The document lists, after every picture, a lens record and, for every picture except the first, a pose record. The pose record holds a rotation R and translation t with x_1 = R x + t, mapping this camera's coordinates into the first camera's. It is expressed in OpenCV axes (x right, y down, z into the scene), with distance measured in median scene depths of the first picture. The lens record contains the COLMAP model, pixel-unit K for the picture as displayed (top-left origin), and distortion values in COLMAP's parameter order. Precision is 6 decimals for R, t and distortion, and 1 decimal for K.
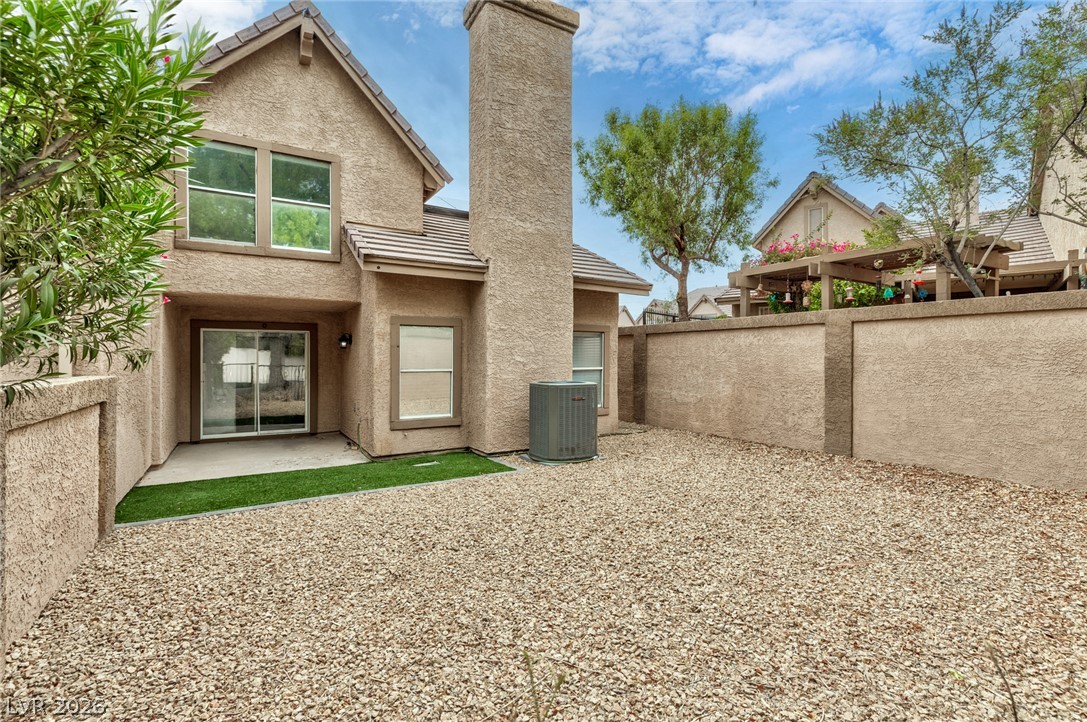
lens RADIAL K [[492.6, 0, 537.4], [0, 492.6, 361.3], [0, 0, 1]] dist [0.000847, 0.000294]
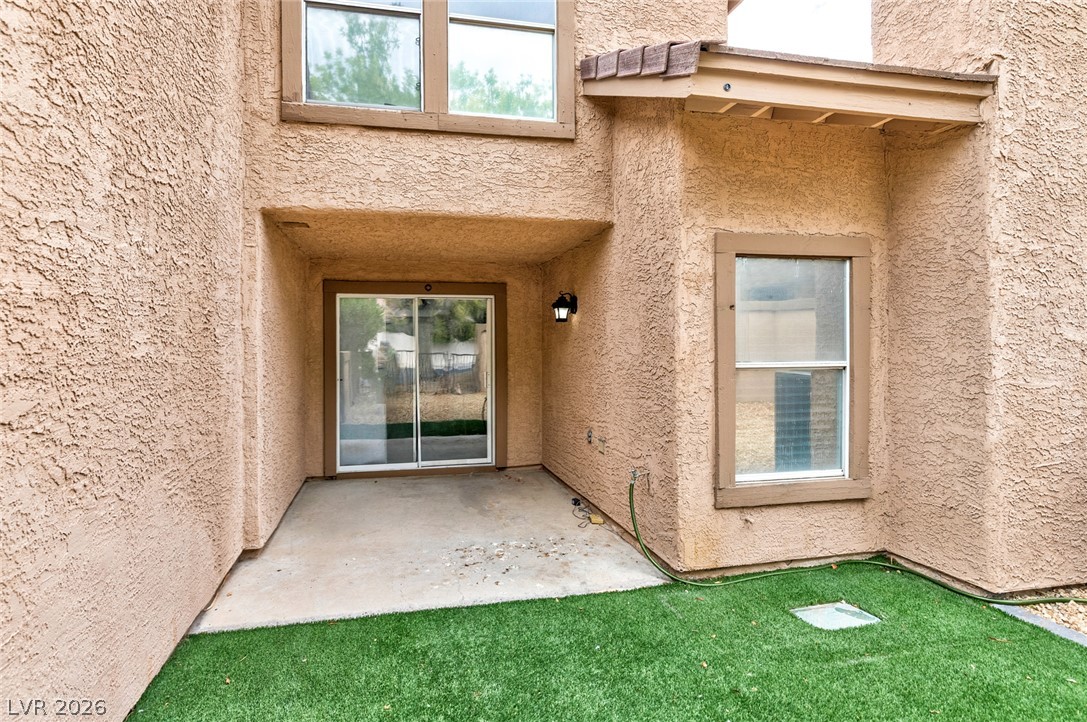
lens RADIAL K [[541.5, 0, 505.5], [0, 541.5, 347.0], [0, 0, 1]] dist [-0.003462, -0.001107]
pose [[0.945963, -0.005918, -0.324221, -0.304154], [0.005278, 0.999982, -0.002852, 0.003768], [0.324232, 0.000986, 0.945977, 0.492330]]
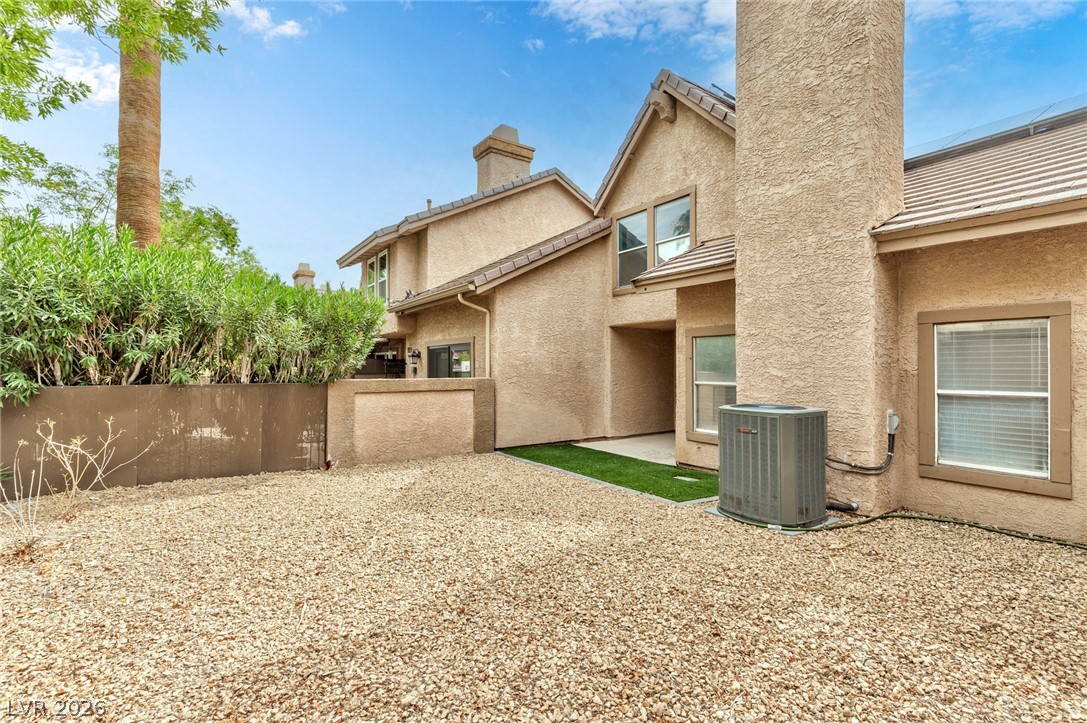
lens RADIAL K [[492.6, 0, 537.4], [0, 492.6, 361.8], [0, 0, 1]] dist [0.000847, 0.000294]
pose [[0.070624, -0.007786, -0.997473, 0.680919], [-0.001746, 0.999967, -0.007929, -0.014207], [0.997501, 0.002302, 0.070609, 0.591834]]
